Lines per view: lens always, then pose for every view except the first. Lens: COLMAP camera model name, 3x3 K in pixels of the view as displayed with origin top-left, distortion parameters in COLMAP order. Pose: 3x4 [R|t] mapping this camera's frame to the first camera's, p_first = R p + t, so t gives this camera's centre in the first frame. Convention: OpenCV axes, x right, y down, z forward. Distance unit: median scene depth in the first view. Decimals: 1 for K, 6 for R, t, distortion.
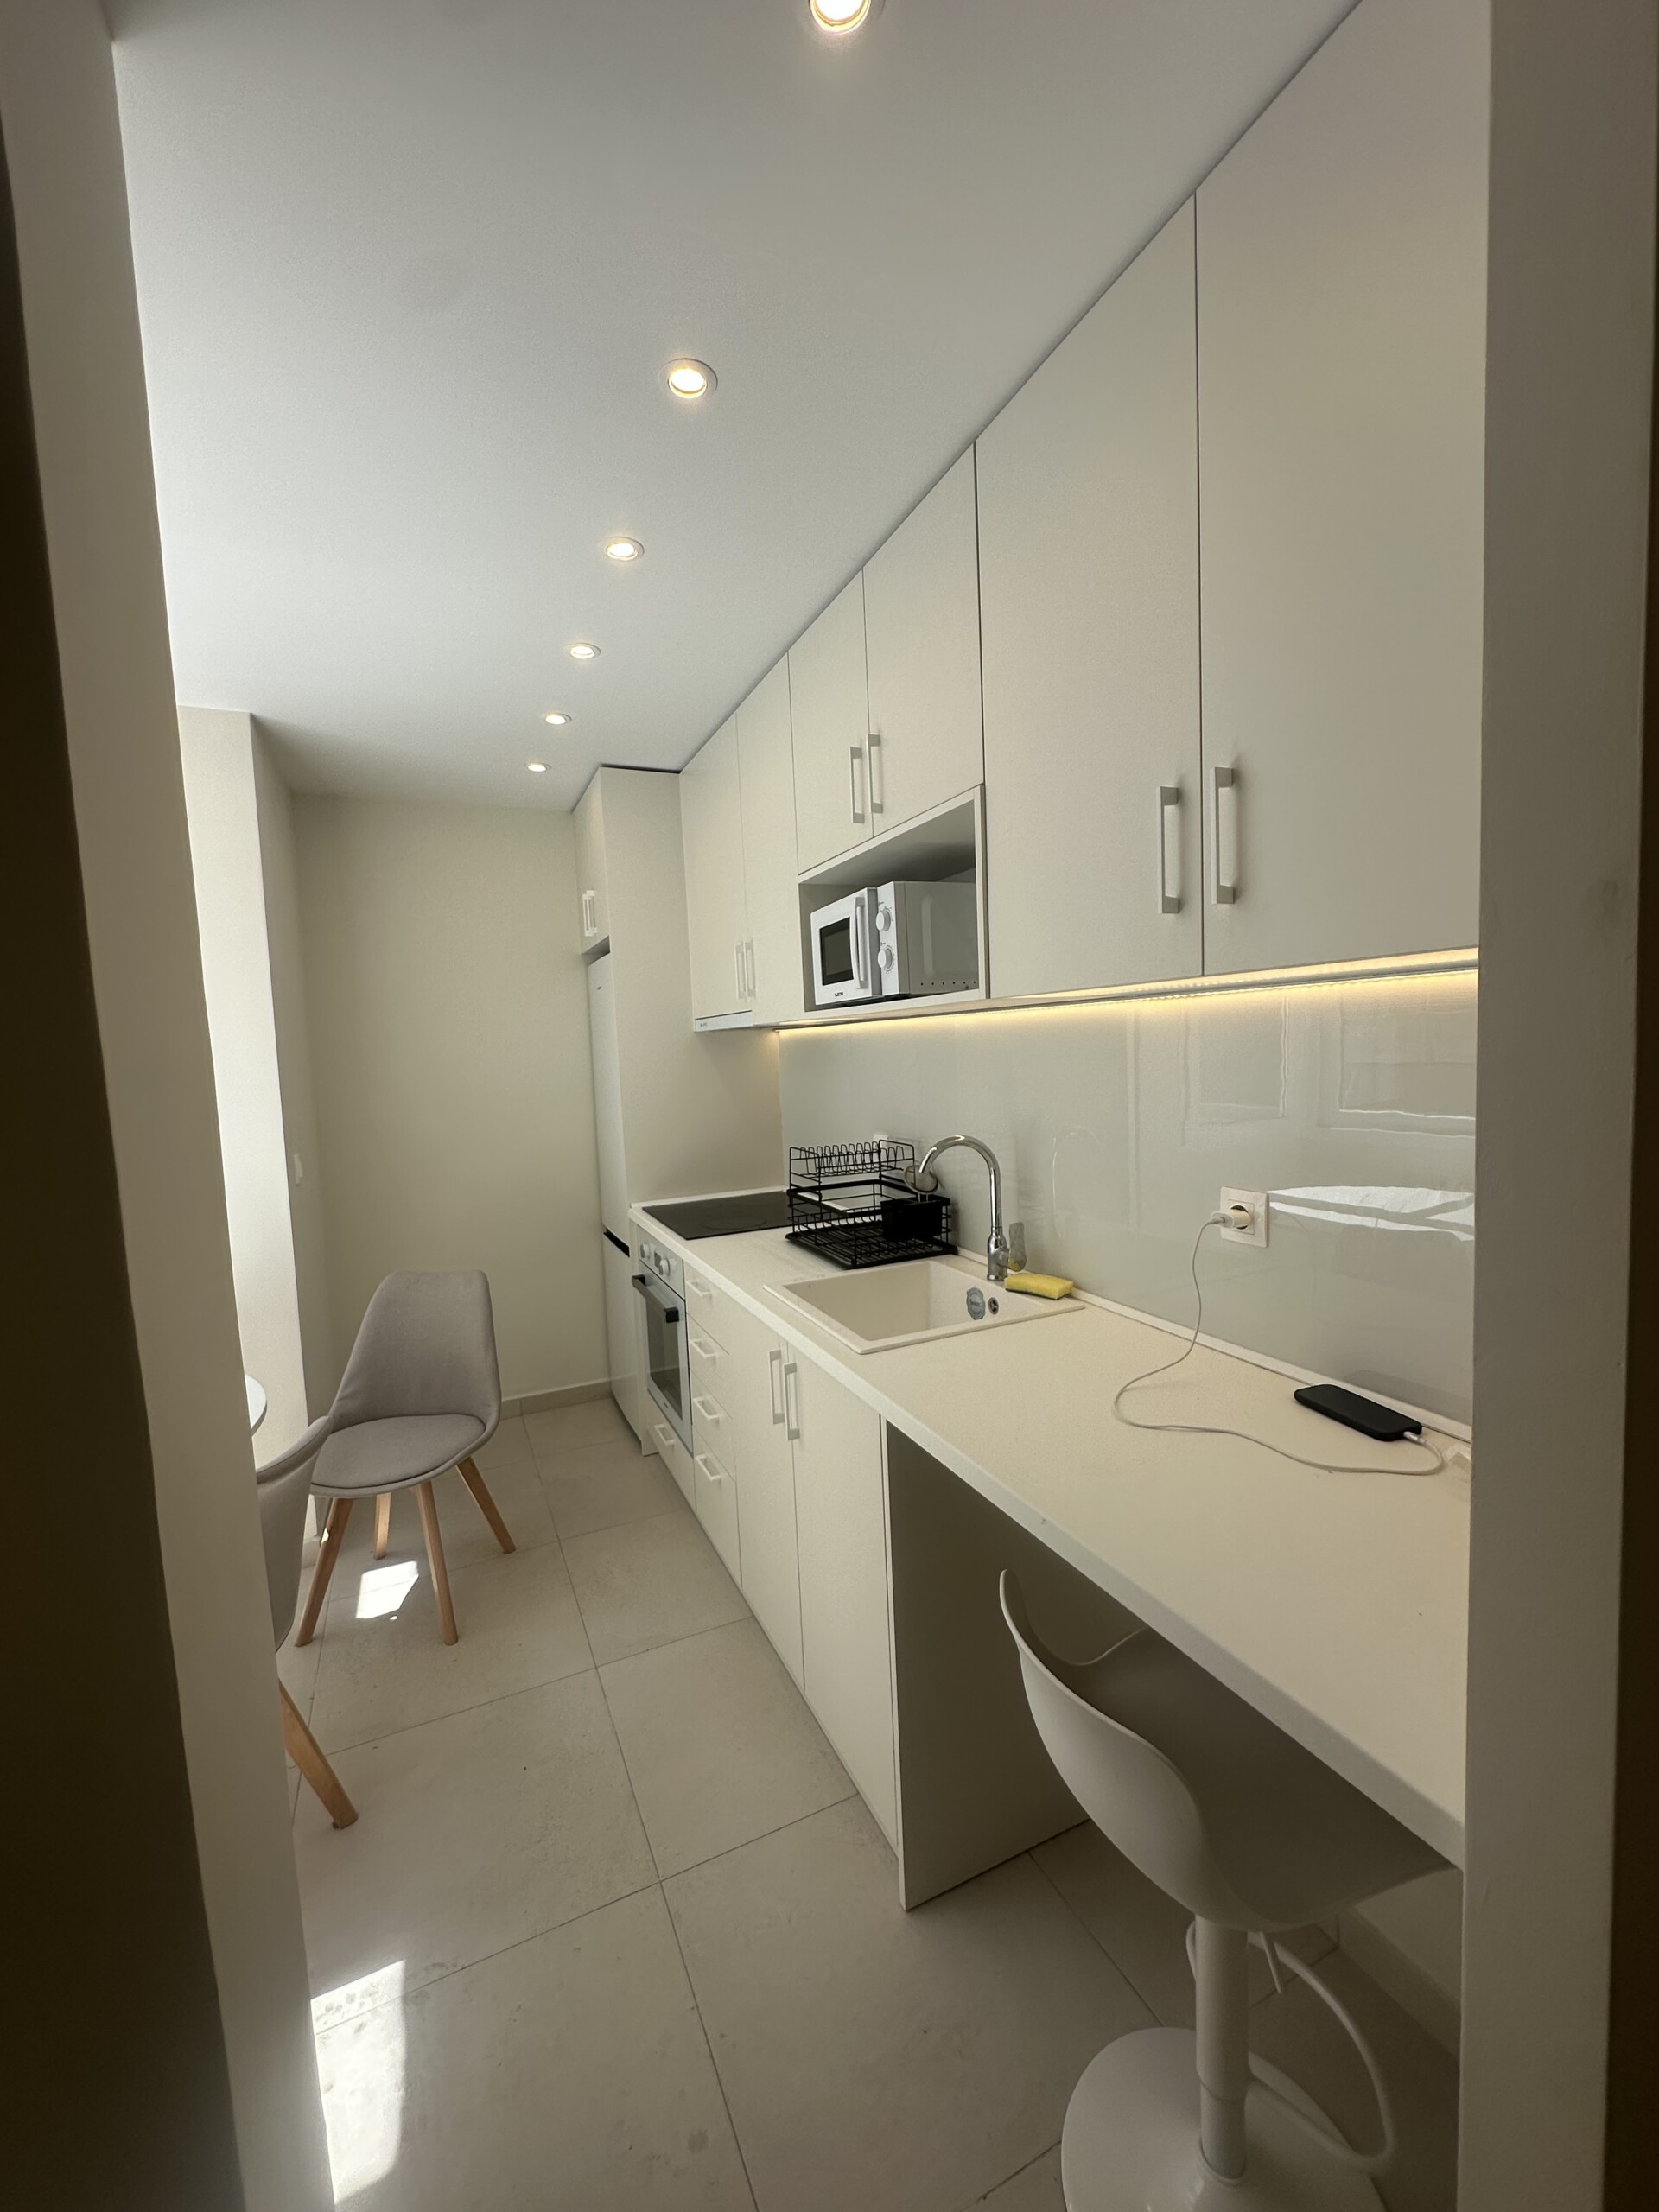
lens RADIAL K [[881.6, 0, 832.4], [0, 881.6, 1111.7], [0, 0, 1]] dist [-0.004697, 0.001161]
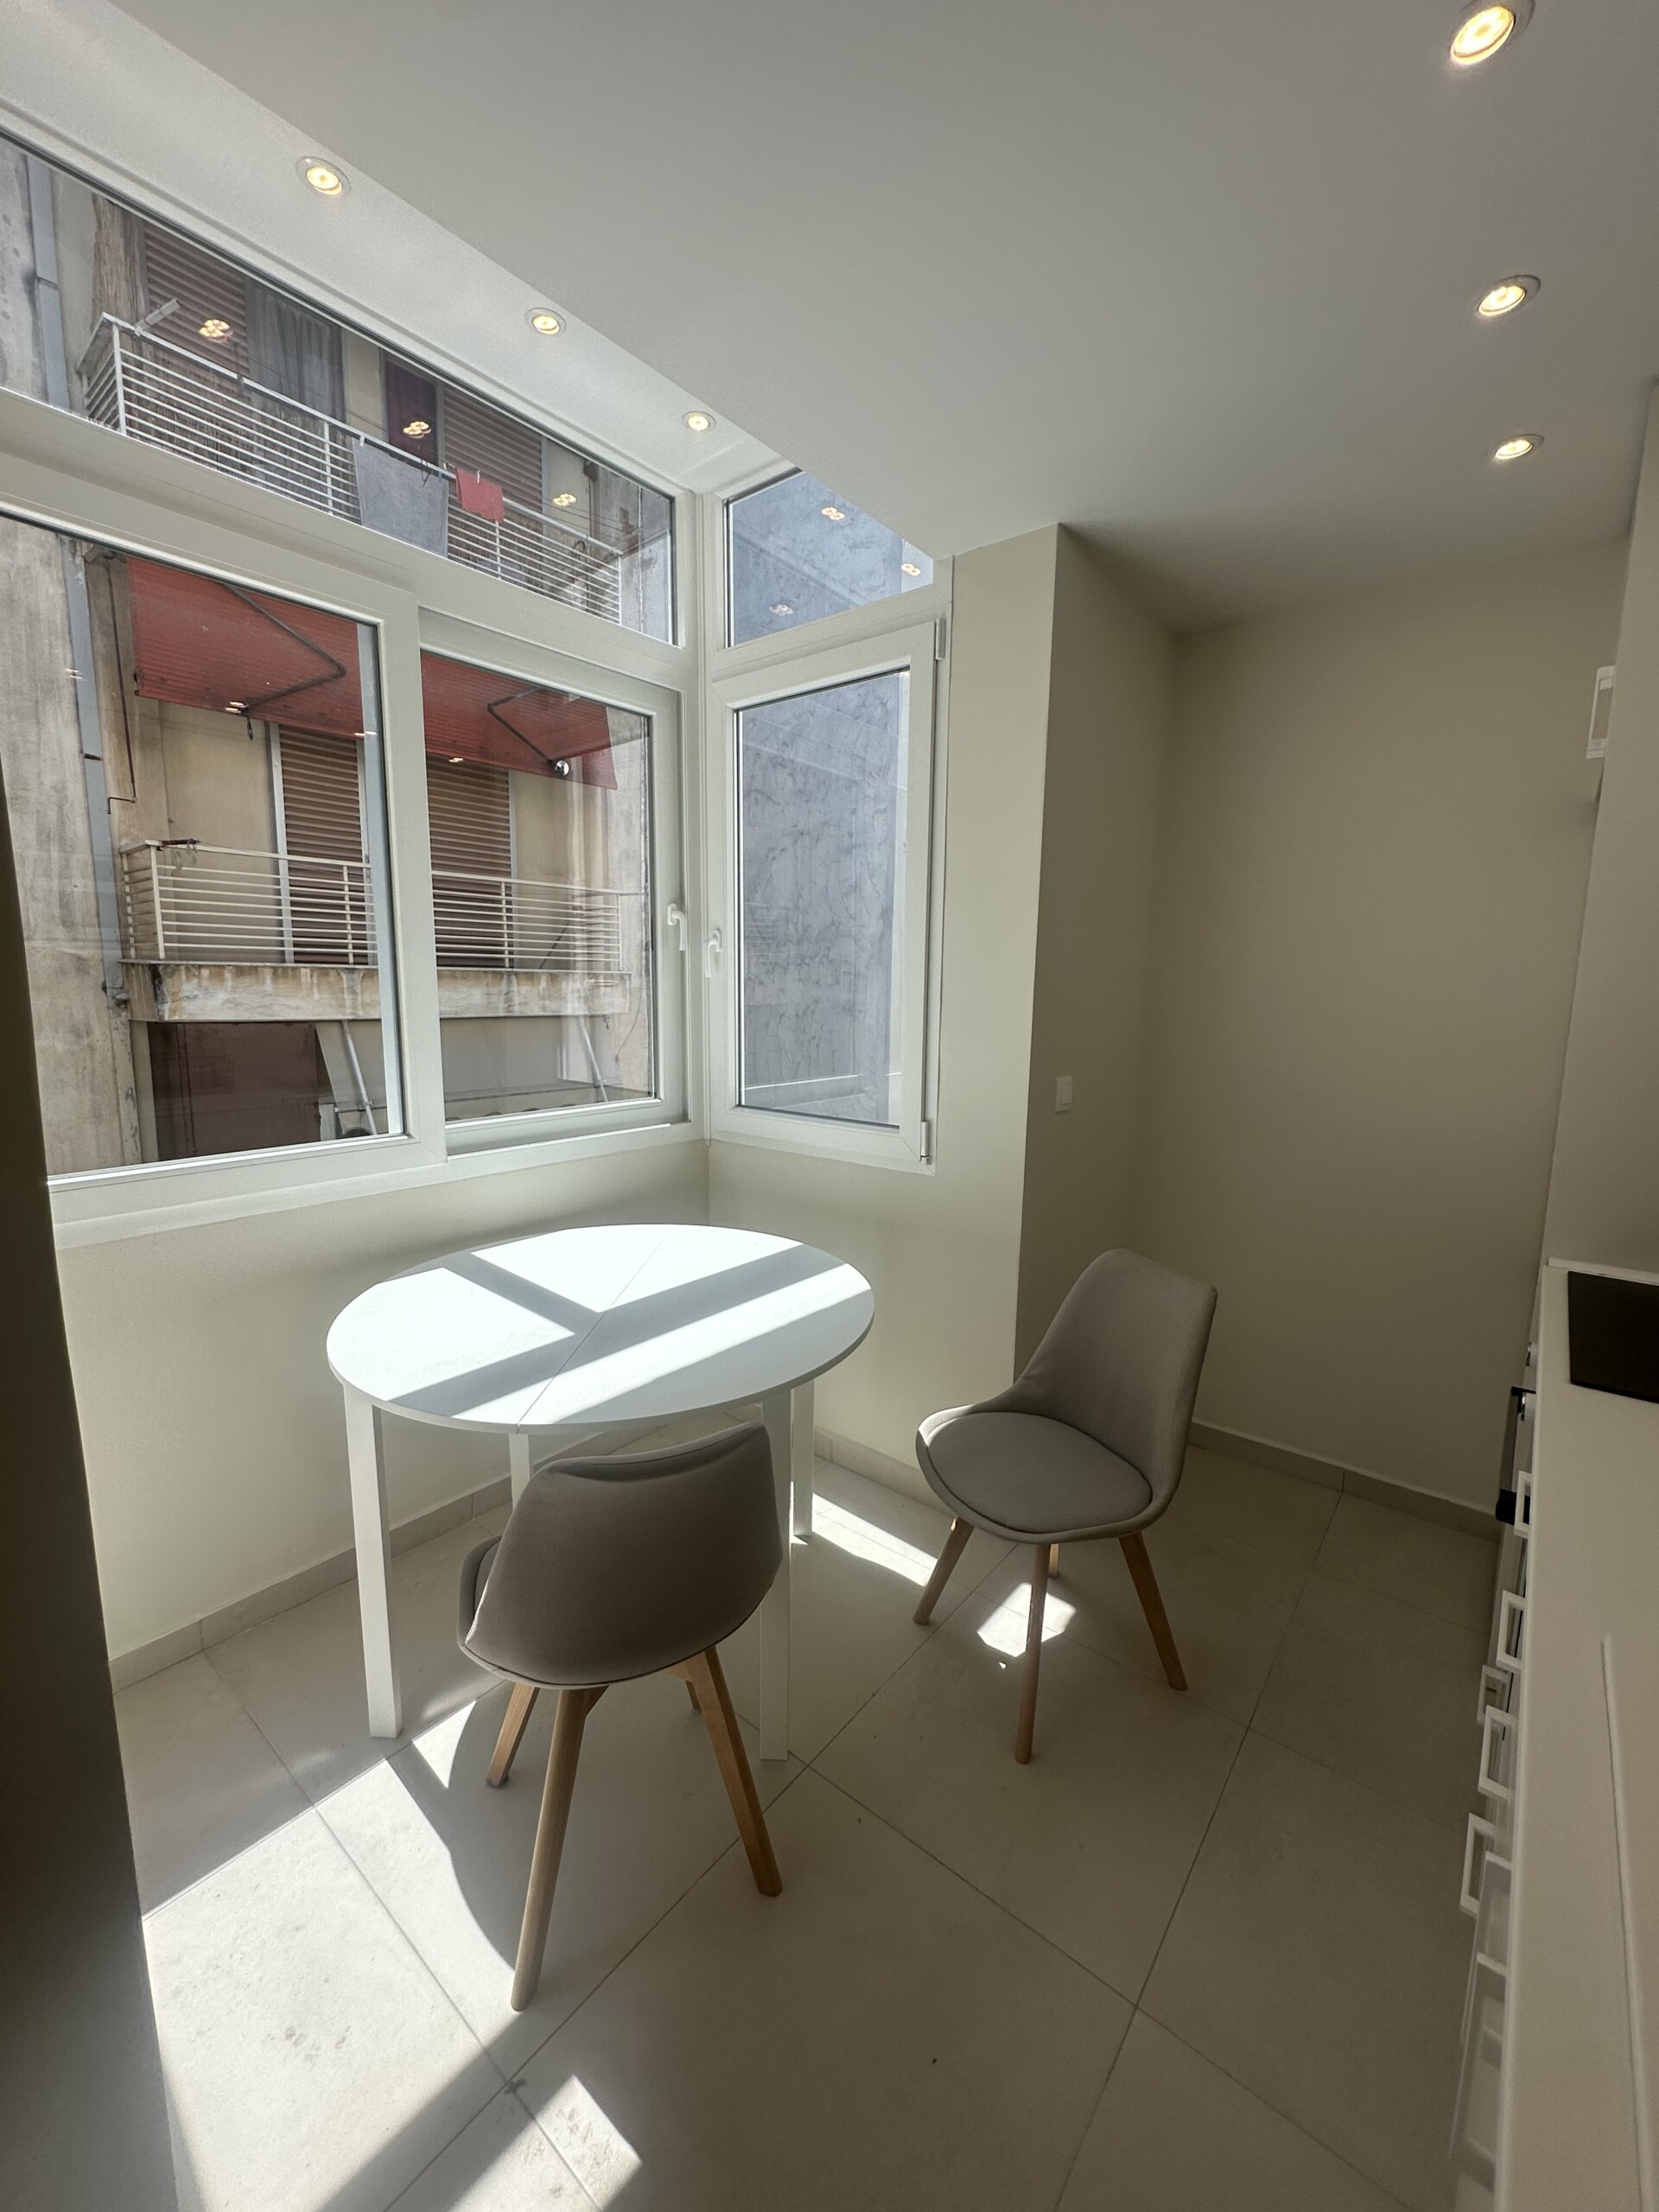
lens RADIAL K [[881.6, 0, 834.3], [0, 881.6, 1107.6], [0, 0, 1]] dist [-0.004697, 0.001161]
pose [[0.447089, 0.178419, -0.876515, 0.040298], [-0.093310, 0.983862, 0.152675, -0.030577], [0.889609, 0.013529, 0.456522, 0.438020]]
